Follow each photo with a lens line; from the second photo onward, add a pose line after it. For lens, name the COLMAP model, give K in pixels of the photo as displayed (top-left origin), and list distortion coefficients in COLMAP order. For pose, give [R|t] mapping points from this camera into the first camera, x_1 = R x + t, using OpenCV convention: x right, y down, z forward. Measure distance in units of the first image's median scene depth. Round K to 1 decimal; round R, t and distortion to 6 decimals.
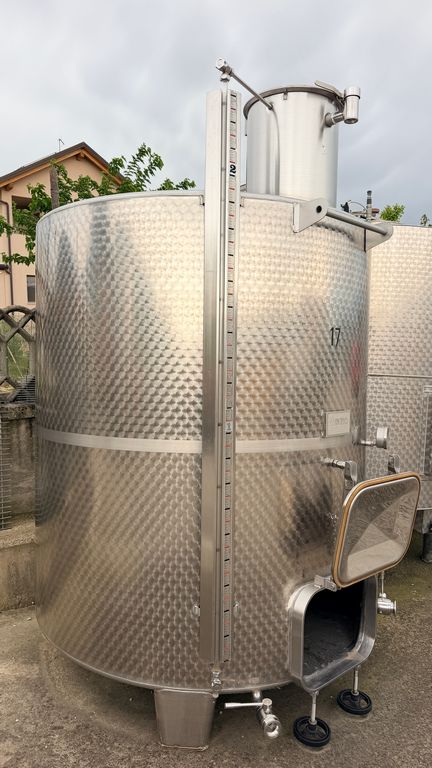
lens RADIAL K [[547.8, 0, 215.5], [0, 547.8, 380.0], [0, 0, 1]] dist [0.015558, -0.027619]
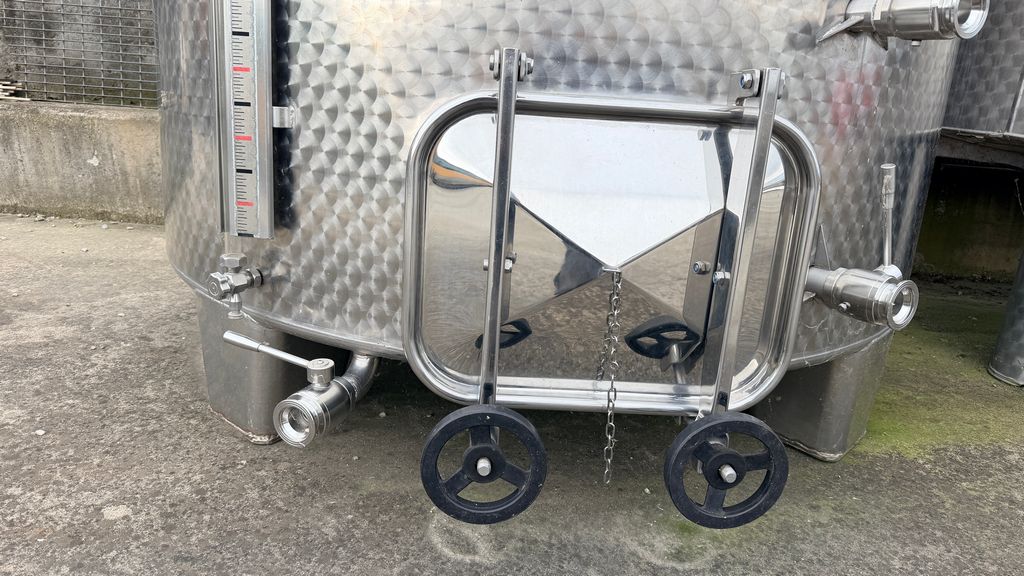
lens RADIAL K [[730.4, 0, 510.1], [0, 730.4, 295.0], [0, 0, 1]] dist [0.015558, -0.027619]
pose [[0.782264, 0.201644, -0.589409, 0.448722], [-0.080543, 0.970959, 0.225281, 0.385732], [0.617719, -0.128757, 0.775787, 0.645212]]
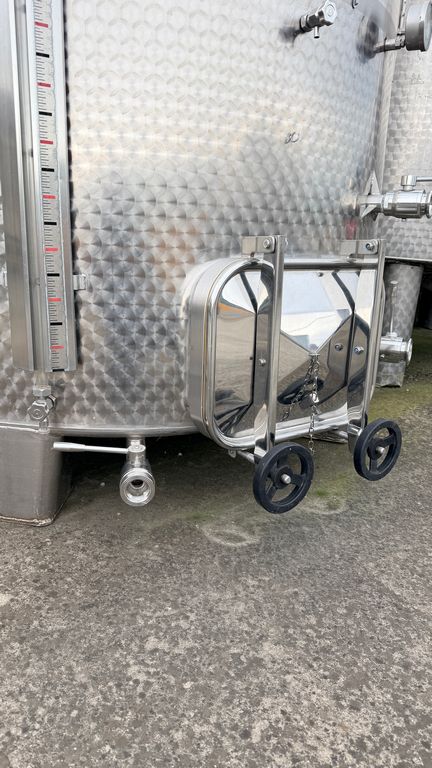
lens RADIAL K [[547.8, 0, 215.7], [0, 547.8, 384.4], [0, 0, 1]] dist [0.015558, -0.027619]
pose [[0.992762, 0.049323, -0.109504, 0.213829], [-0.023861, 0.974604, 0.222661, 0.369620], [0.117705, -0.218437, 0.968726, 0.453724]]
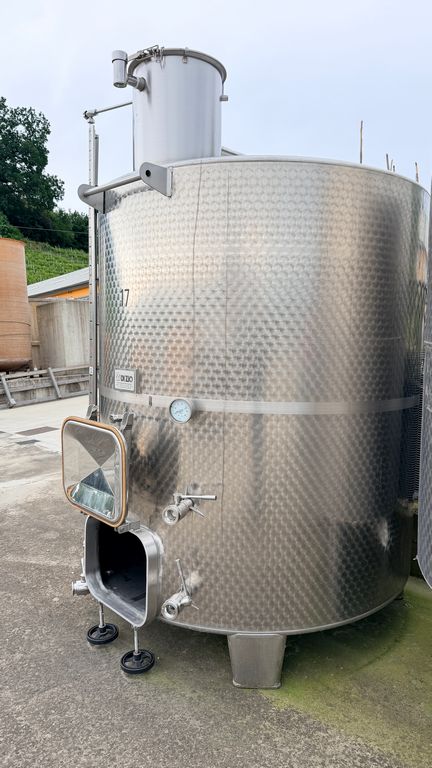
lens RADIAL K [[547.8, 0, 210.4], [0, 547.8, 372.7], [0, 0, 1]] dist [0.015558, -0.027619]
pose [[0.004893, 0.055329, -0.998456, 1.316176], [-0.055600, 0.996939, 0.054972, -0.000075], [0.998441, 0.055245, 0.007954, 1.179027]]
